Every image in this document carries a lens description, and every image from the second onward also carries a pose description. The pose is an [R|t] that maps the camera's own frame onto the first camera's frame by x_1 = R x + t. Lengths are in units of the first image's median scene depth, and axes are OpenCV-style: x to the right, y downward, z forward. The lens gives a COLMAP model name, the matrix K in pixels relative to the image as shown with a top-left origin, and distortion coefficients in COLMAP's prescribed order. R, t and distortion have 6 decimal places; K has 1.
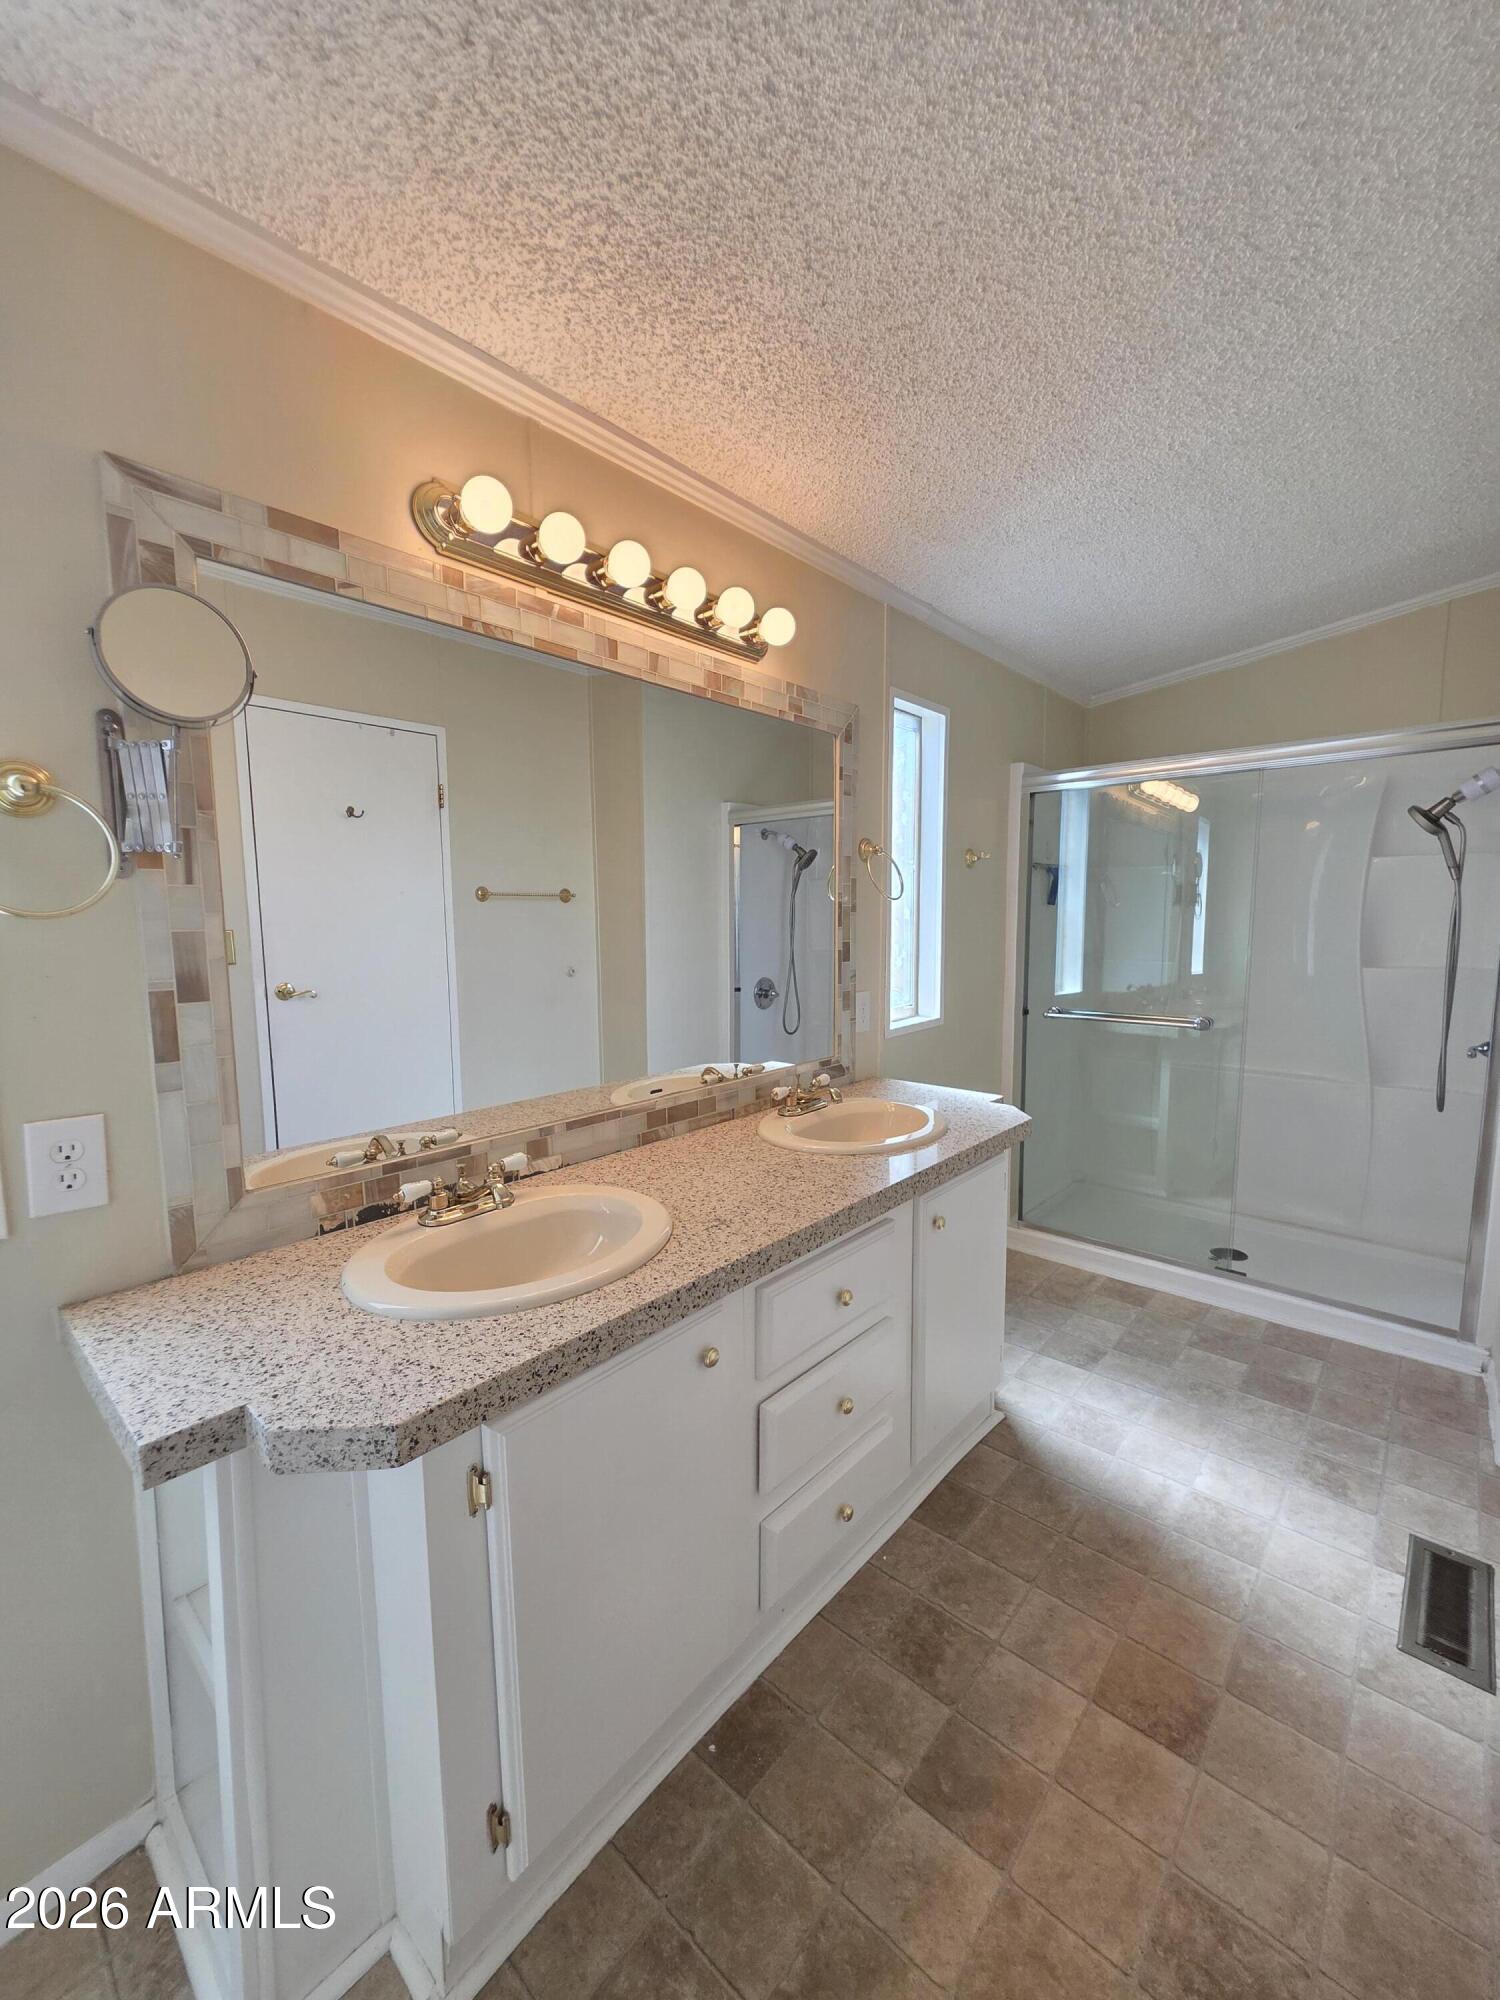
lens RADIAL K [[809.6, 0, 745.9], [0, 809.6, 1000.2], [0, 0, 1]] dist [-0.001348, 0.000874]
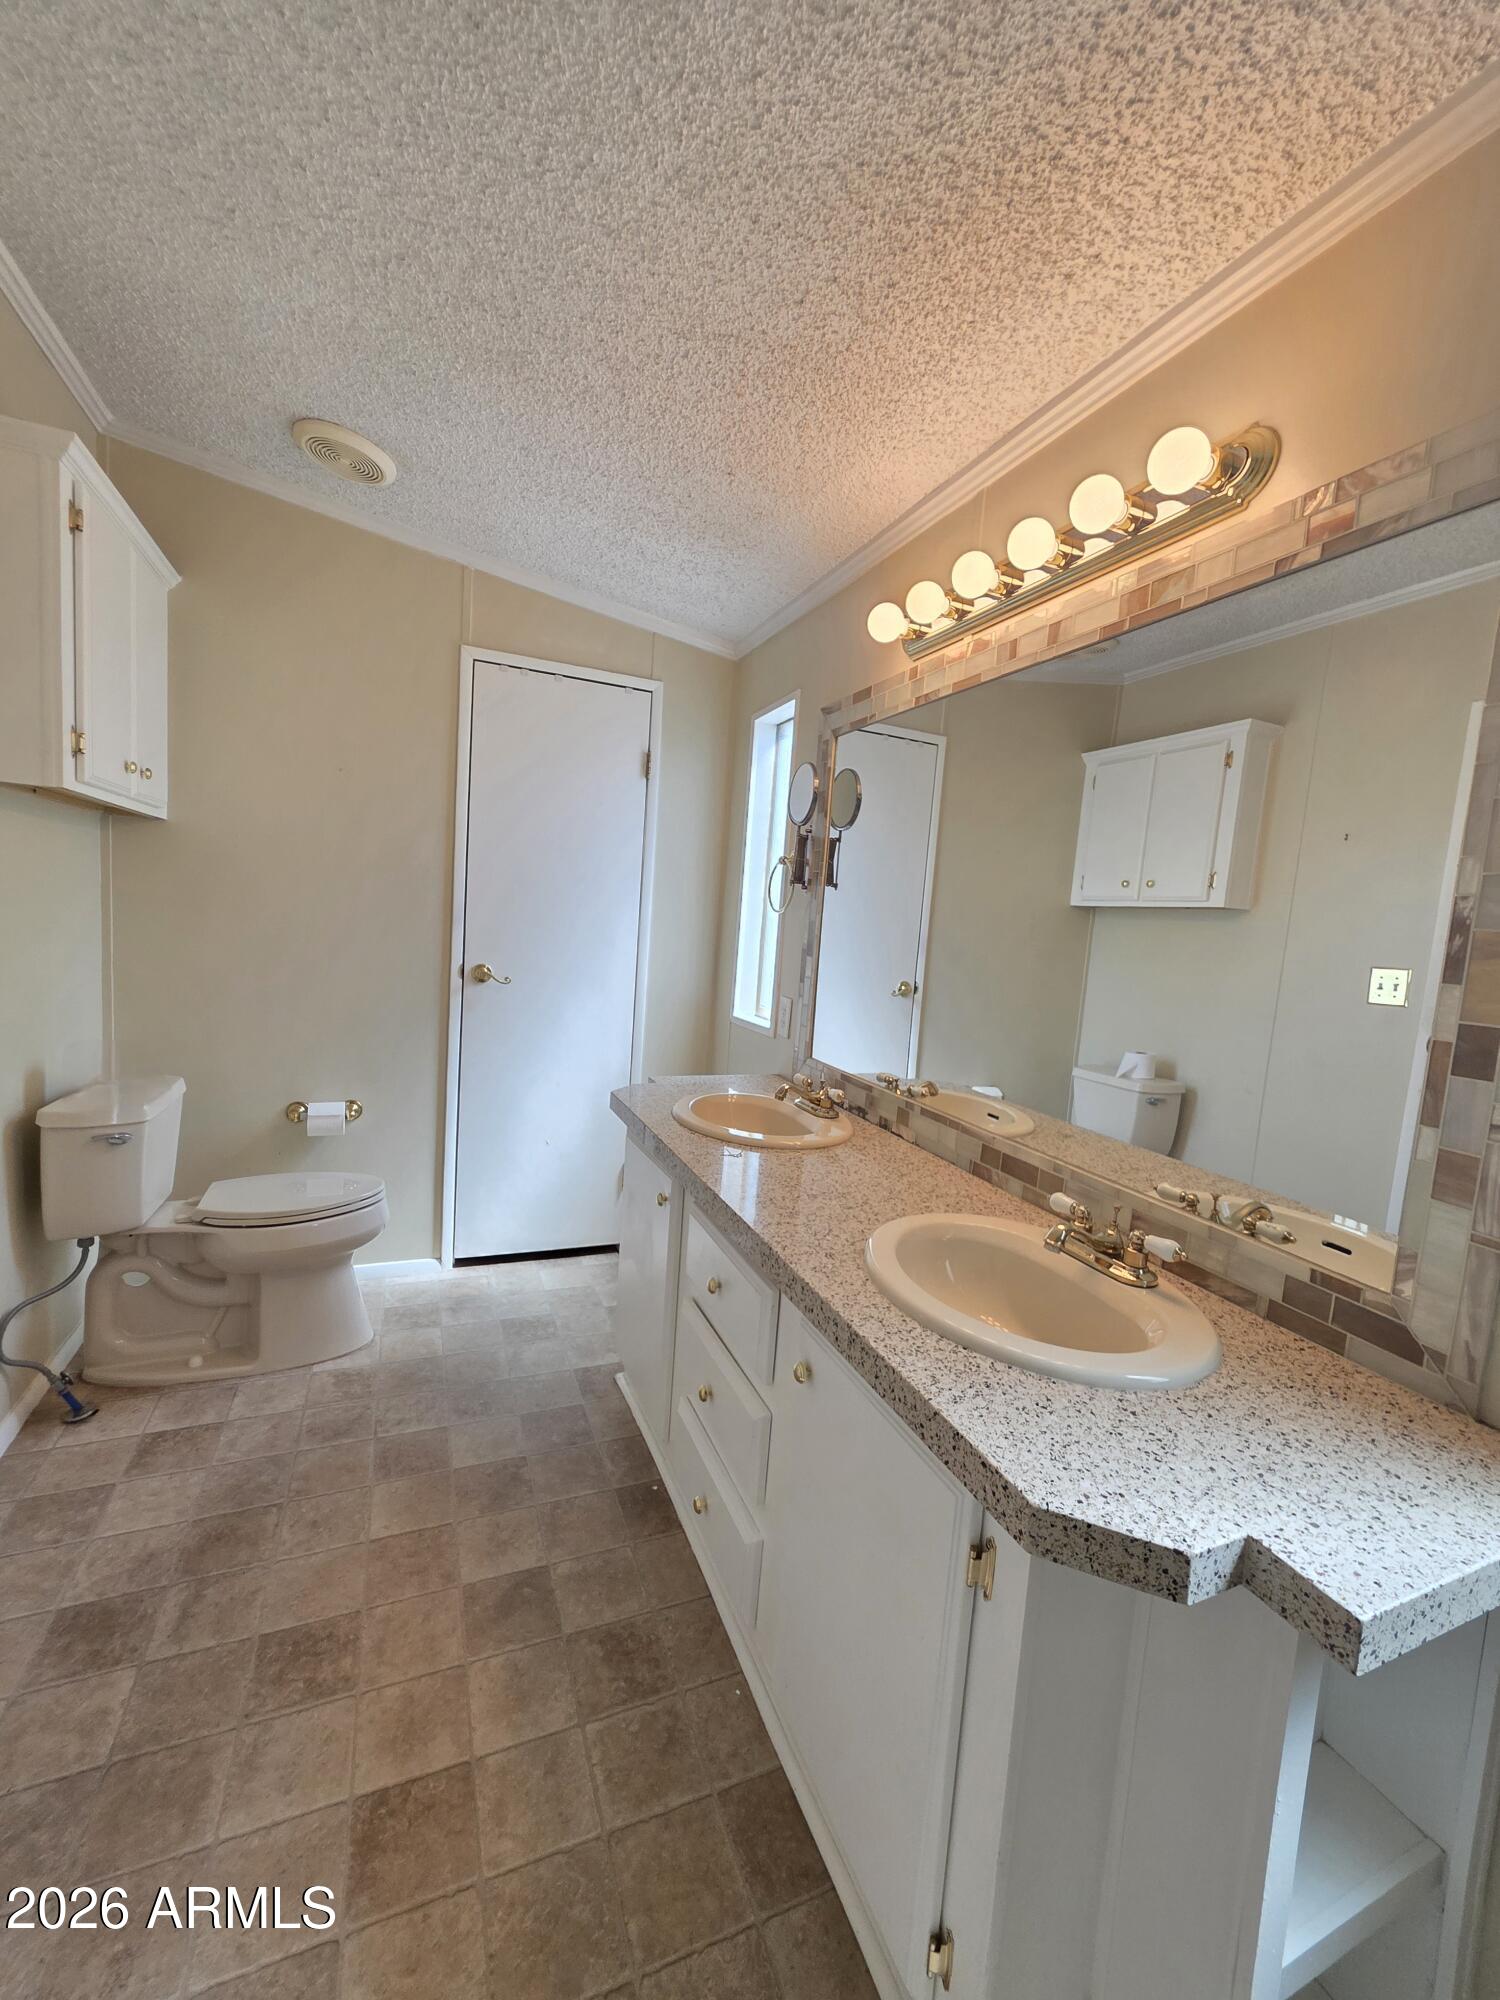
lens RADIAL K [[809.6, 0, 752.6], [0, 809.6, 995.4], [0, 0, 1]] dist [-0.001348, 0.000874]
pose [[-0.433818, 0.062116, -0.898857, 0.936487], [-0.162232, 0.975930, 0.145741, -0.132522], [0.886275, 0.209049, -0.413299, 1.315193]]
